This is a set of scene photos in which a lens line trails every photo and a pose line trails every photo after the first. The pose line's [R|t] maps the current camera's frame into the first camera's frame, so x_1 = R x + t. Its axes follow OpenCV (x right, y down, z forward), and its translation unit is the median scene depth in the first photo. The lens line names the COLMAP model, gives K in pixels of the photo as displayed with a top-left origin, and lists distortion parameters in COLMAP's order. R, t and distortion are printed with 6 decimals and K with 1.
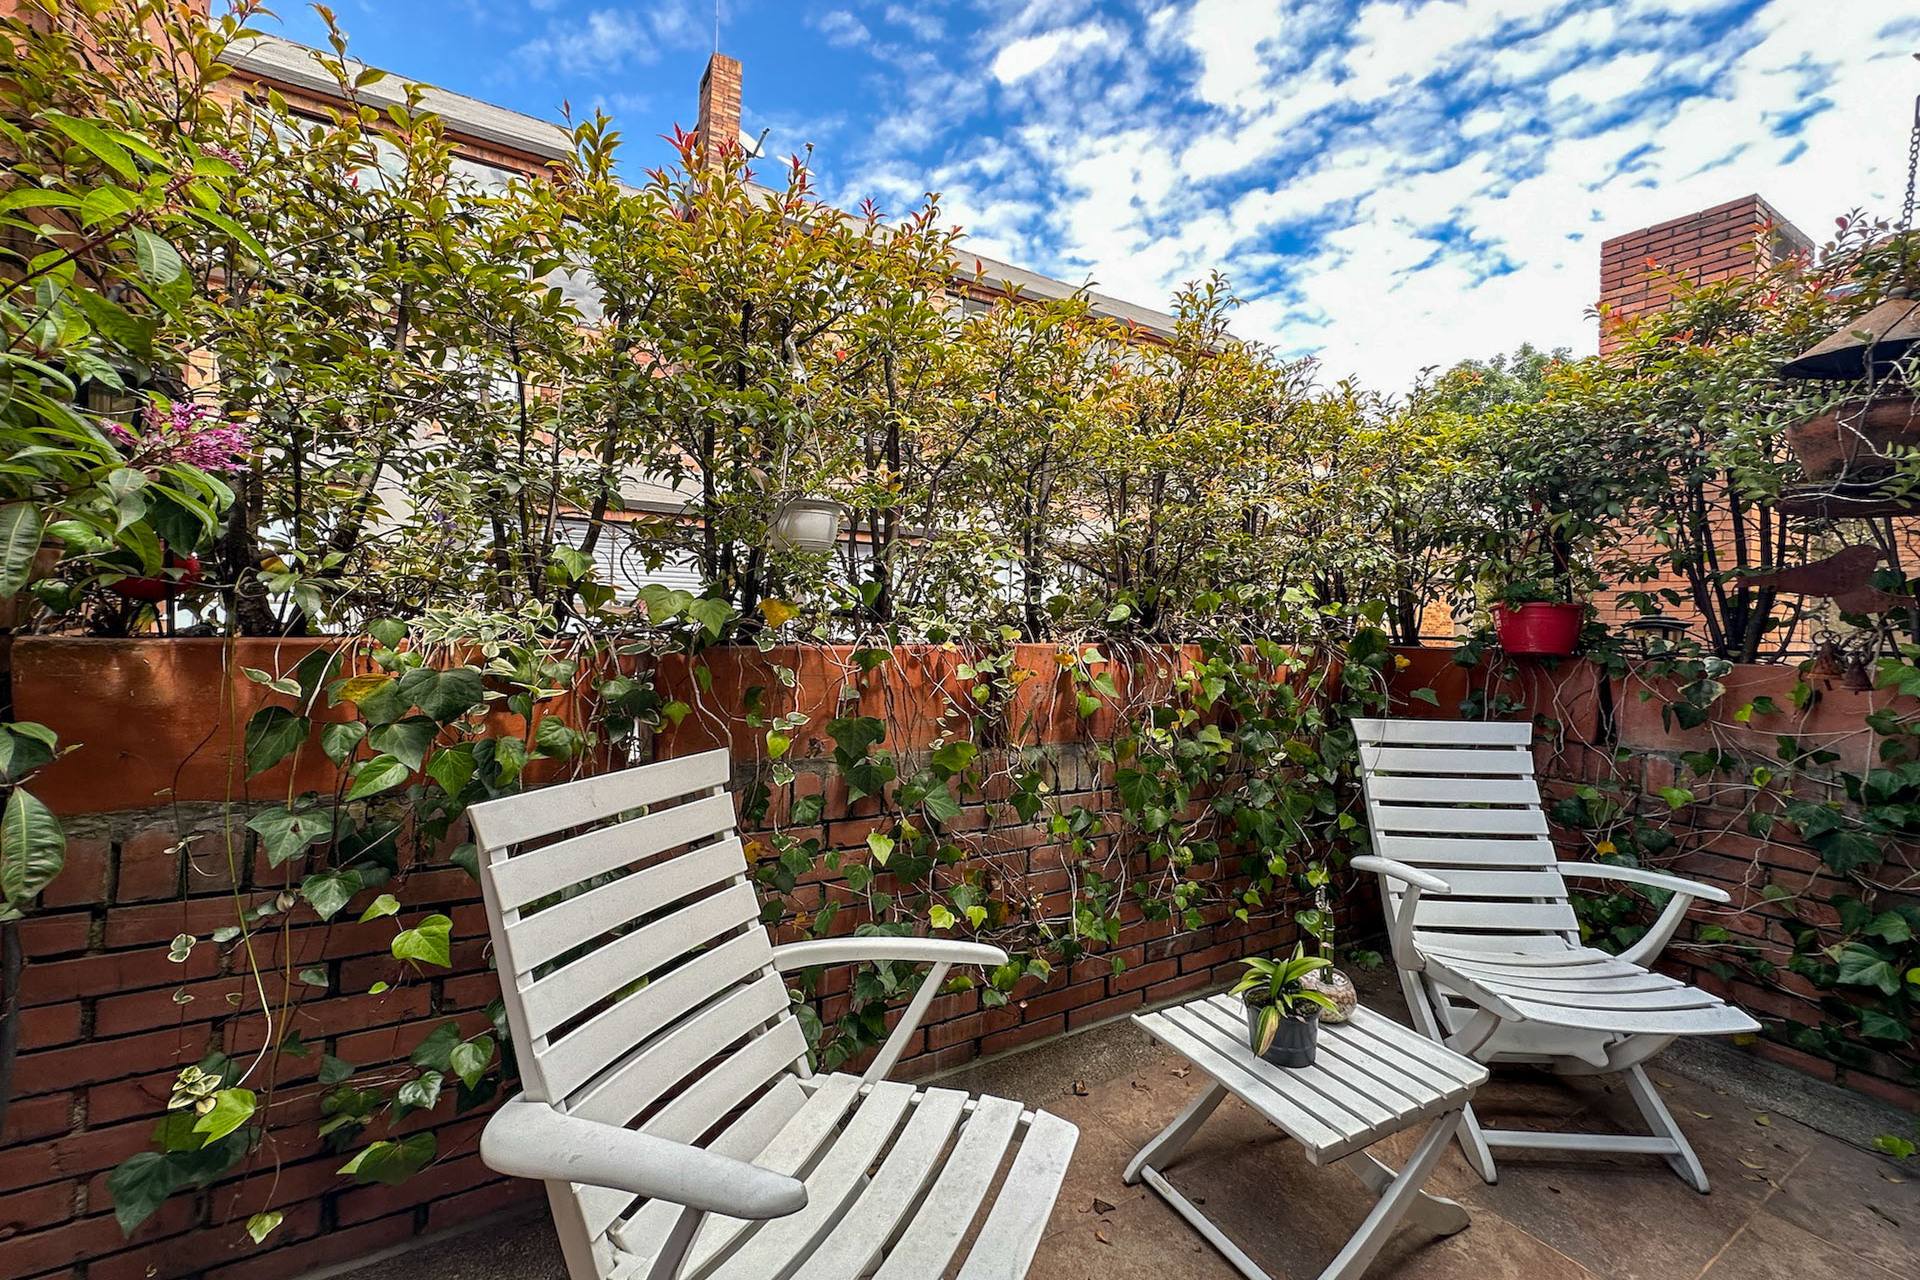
lens RADIAL K [[786.7, 0, 958.1], [0, 786.7, 635.2], [0, 0, 1]] dist [0.002685, -0.000237]
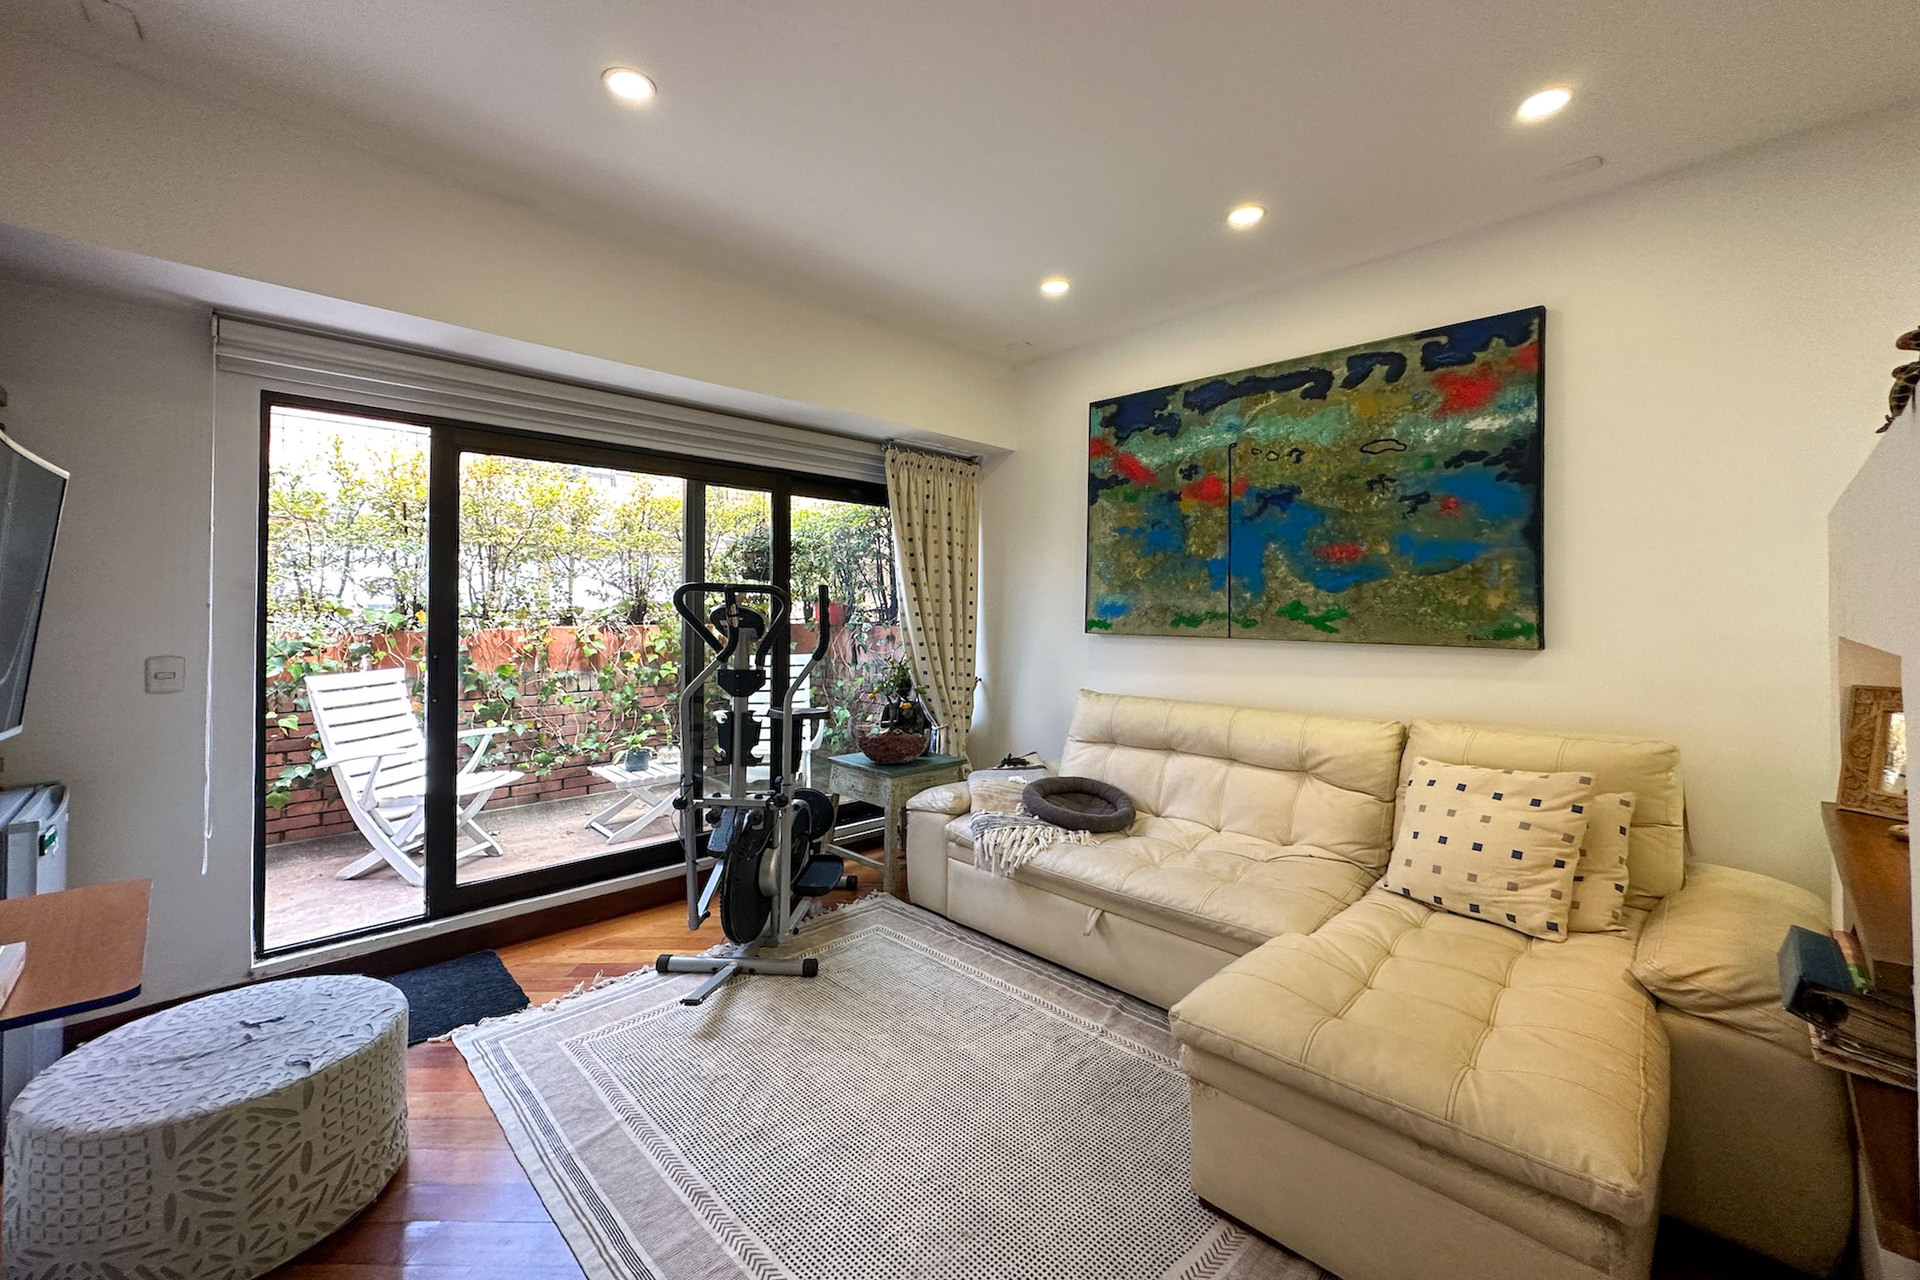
lens RADIAL K [[786.7, 0, 965.6], [0, 786.7, 635.3], [0, 0, 1]] dist [0.002685, -0.000237]
pose [[0.970000, -0.027224, 0.241576, 0.993470], [0.021038, 0.999382, 0.028147, -0.004492], [-0.242193, -0.022220, 0.969974, -2.233858]]
